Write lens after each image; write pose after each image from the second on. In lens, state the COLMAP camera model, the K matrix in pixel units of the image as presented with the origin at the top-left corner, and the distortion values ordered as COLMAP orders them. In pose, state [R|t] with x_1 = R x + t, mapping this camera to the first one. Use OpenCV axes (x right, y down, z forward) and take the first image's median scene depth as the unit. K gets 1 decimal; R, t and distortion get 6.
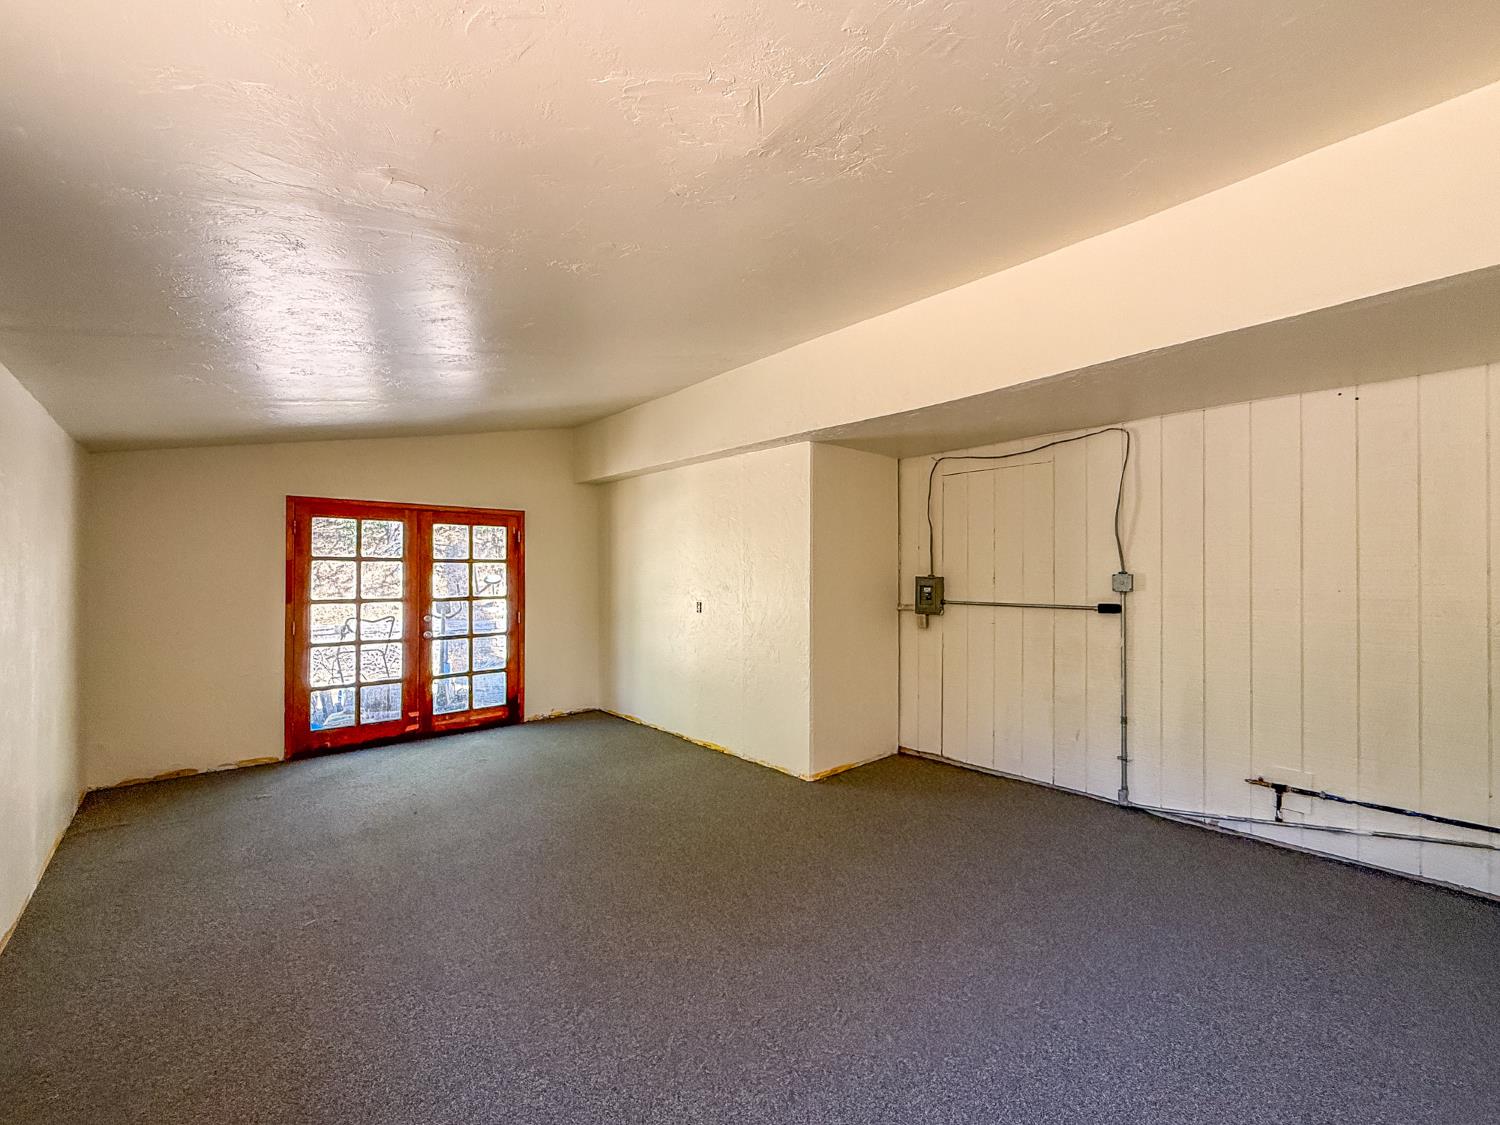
lens RADIAL K [[620.1, 0, 750.0], [0, 620.1, 562.5], [0, 0, 1]] dist [0.000510, -0.000074]
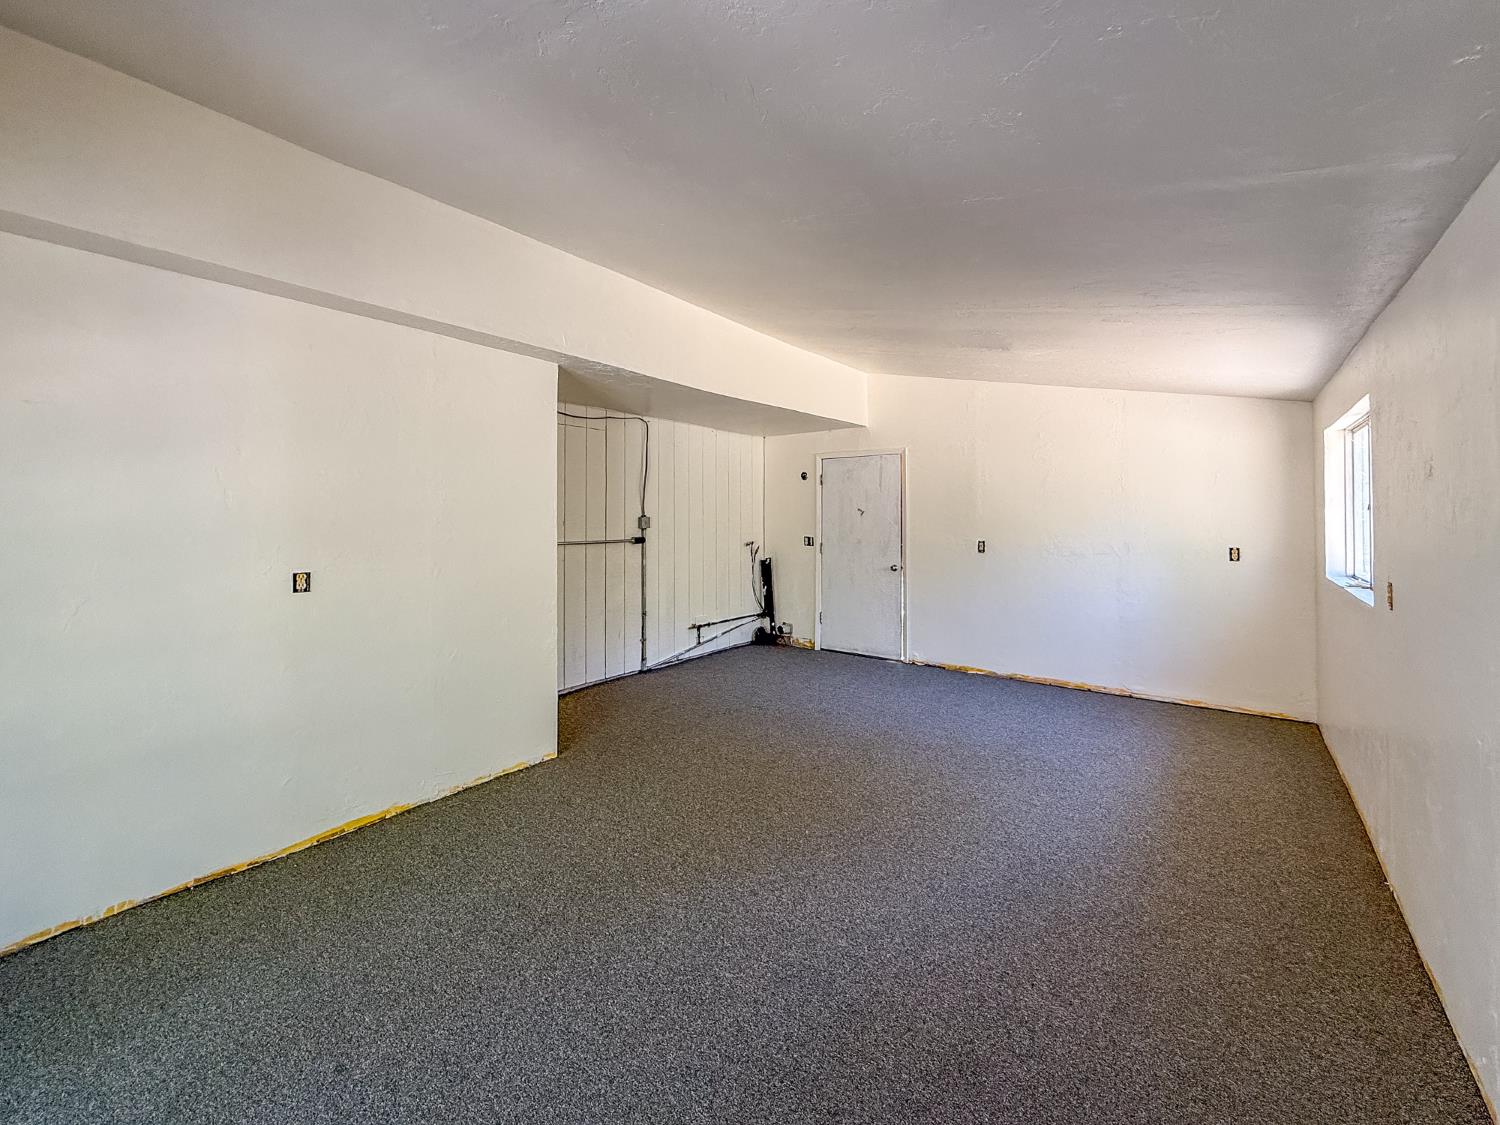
lens RADIAL K [[636.2, 0, 750.6], [0, 636.2, 505.5], [0, 0, 1]] dist [0.000468, 0.000027]
pose [[-0.202648, 0.014936, 0.979138, -0.776066], [-0.017832, 0.999662, -0.018940, 0.012915], [-0.979089, -0.021298, -0.202313, 0.857585]]
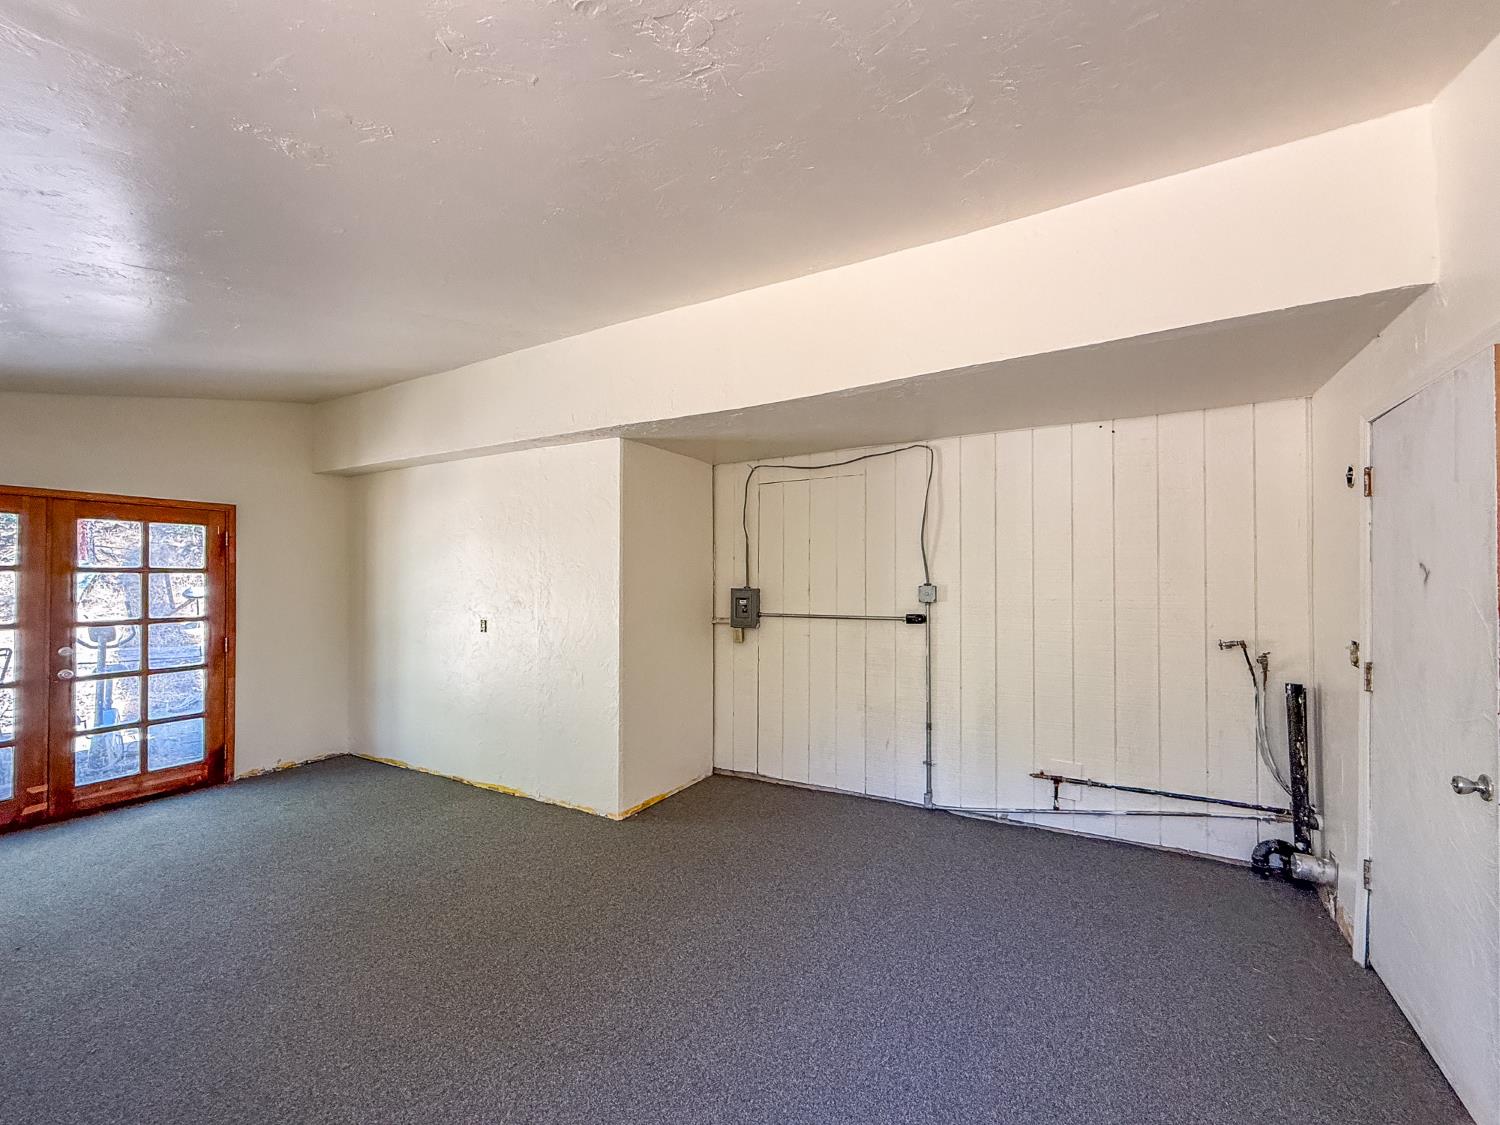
lens RADIAL K [[611.7, 0, 757.5], [0, 611.7, 570.6], [0, 0, 1]] dist [-0.000234, 0.000030]
pose [[0.943790, 0.002917, 0.330533, -0.006386], [-0.002432, 0.999995, -0.001881, -0.003191], [-0.330537, 0.000971, 0.943793, 0.101695]]
